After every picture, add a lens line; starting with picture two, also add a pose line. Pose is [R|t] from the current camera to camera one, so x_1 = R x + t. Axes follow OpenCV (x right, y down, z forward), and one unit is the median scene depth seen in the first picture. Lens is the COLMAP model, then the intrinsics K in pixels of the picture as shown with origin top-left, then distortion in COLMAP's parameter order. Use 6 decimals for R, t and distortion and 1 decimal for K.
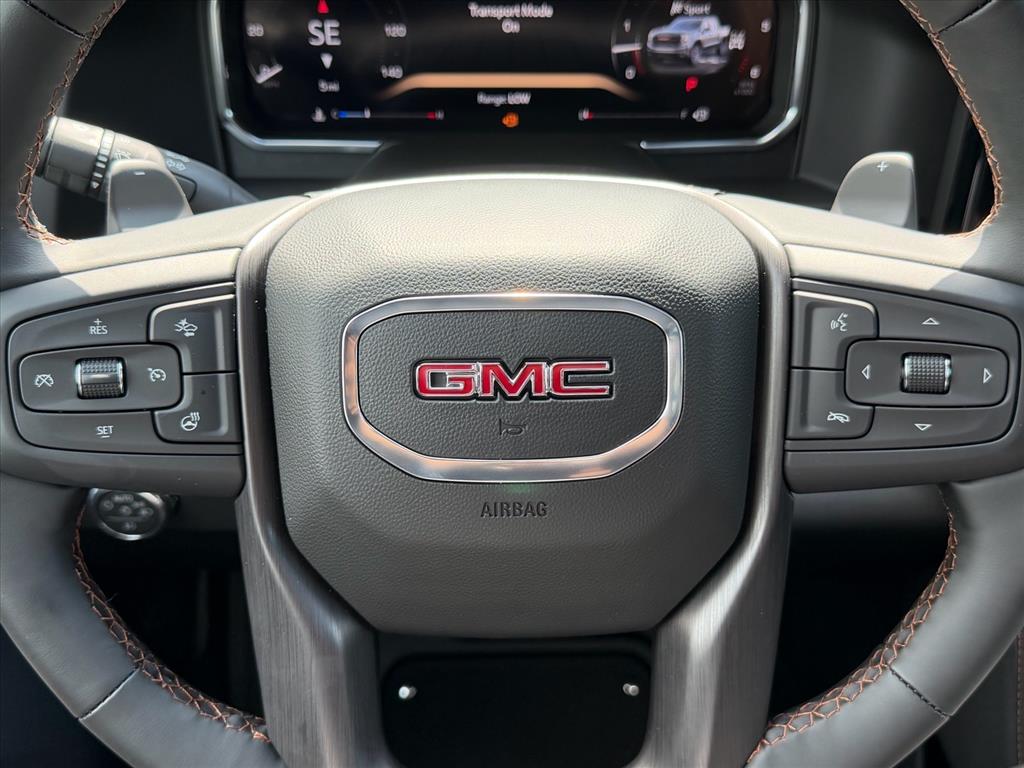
lens RADIAL K [[1022.4, 0, 512.0], [0, 1022.4, 384.0], [0, 0, 1]] dist [0.149278, -0.000849]
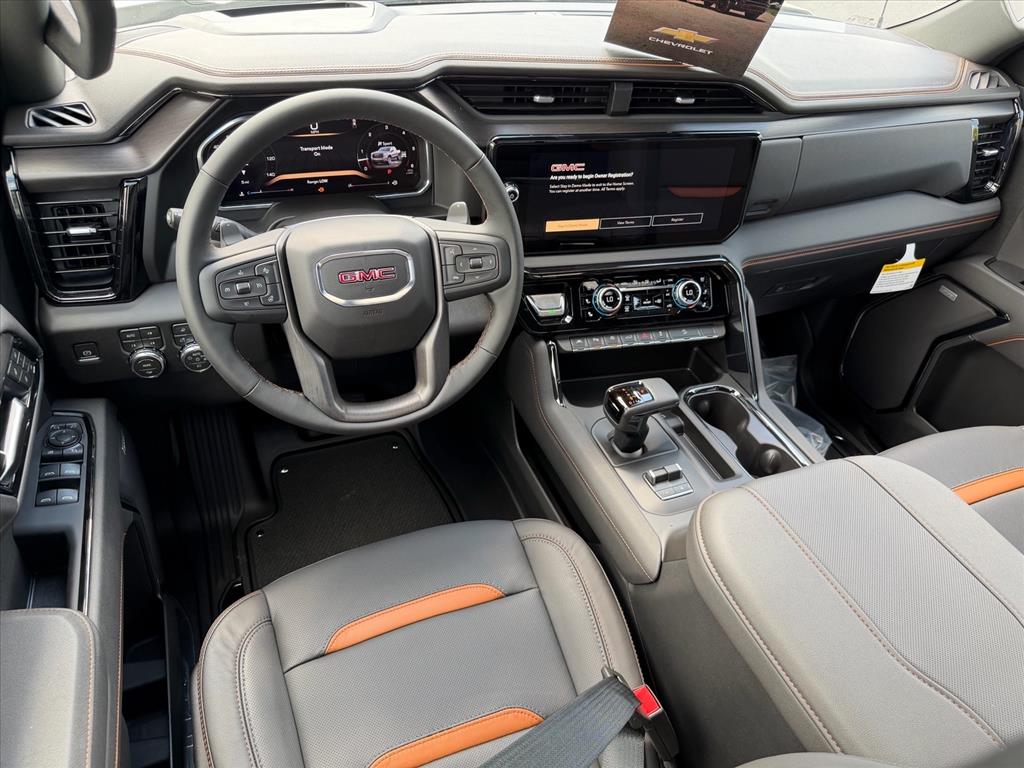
lens RADIAL K [[731.5, 0, 512.0], [0, 731.5, 384.0], [0, 0, 1]] dist [0.093914, -0.001095]
pose [[0.931001, -0.156330, 0.329845, -0.247987], [0.135143, 0.987055, 0.086368, 0.123303], [-0.339077, -0.035832, 0.940076, -0.906644]]
